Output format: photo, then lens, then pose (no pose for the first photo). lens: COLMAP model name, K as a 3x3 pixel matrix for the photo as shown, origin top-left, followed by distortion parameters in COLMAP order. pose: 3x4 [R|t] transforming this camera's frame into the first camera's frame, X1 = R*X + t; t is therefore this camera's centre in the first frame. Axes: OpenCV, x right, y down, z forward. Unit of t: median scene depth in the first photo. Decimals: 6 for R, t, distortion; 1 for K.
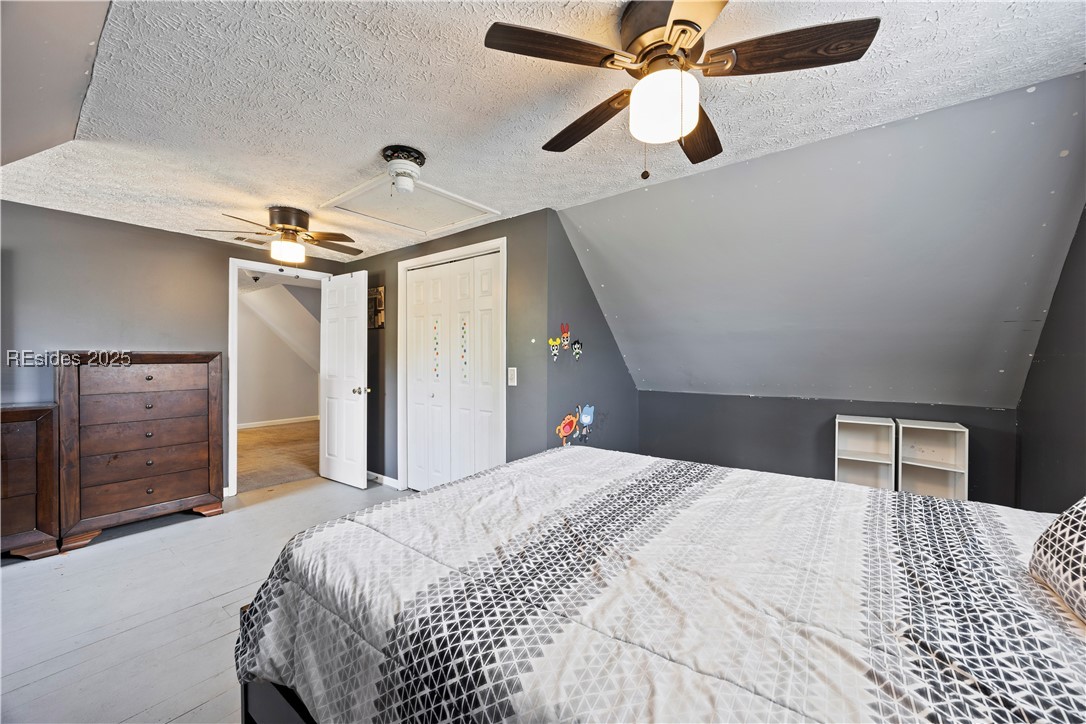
lens RADIAL K [[410.4, 0, 547.9], [0, 410.4, 361.2], [0, 0, 1]] dist [-0.003440, -0.000056]
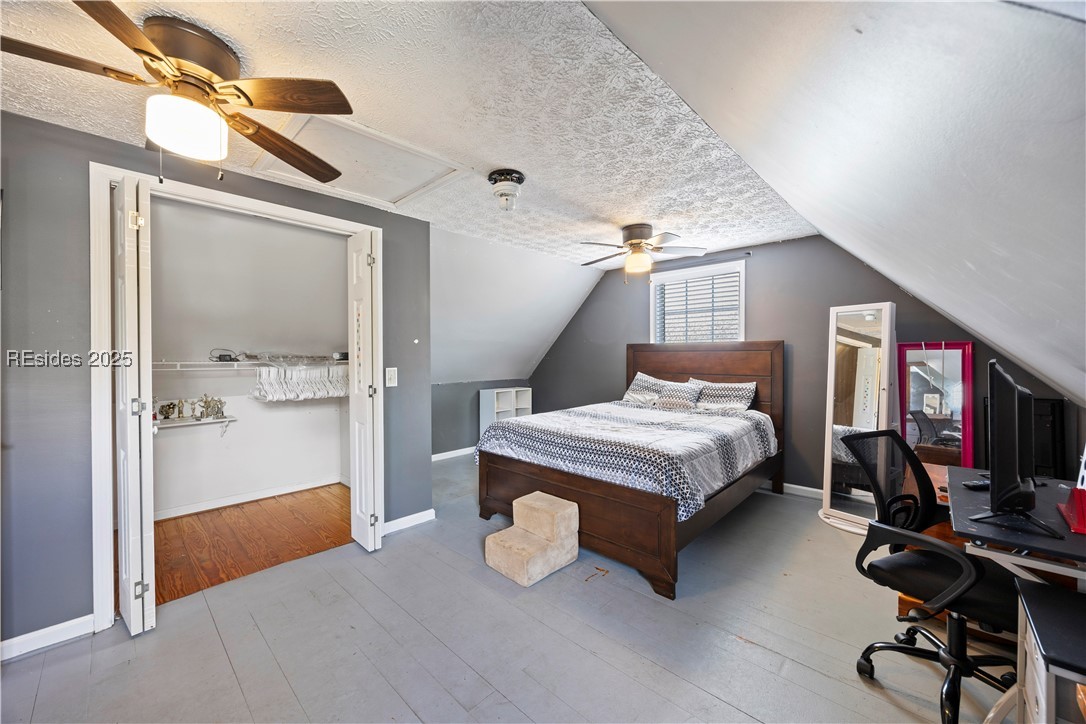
lens RADIAL K [[410.4, 0, 547.9], [0, 410.4, 361.2], [0, 0, 1]] dist [-0.003440, -0.000056]
pose [[0.093867, -0.015221, 0.995468, -1.009869], [0.015459, 0.999785, 0.013829, -0.007845], [-0.995465, 0.014091, 0.094082, 0.545205]]
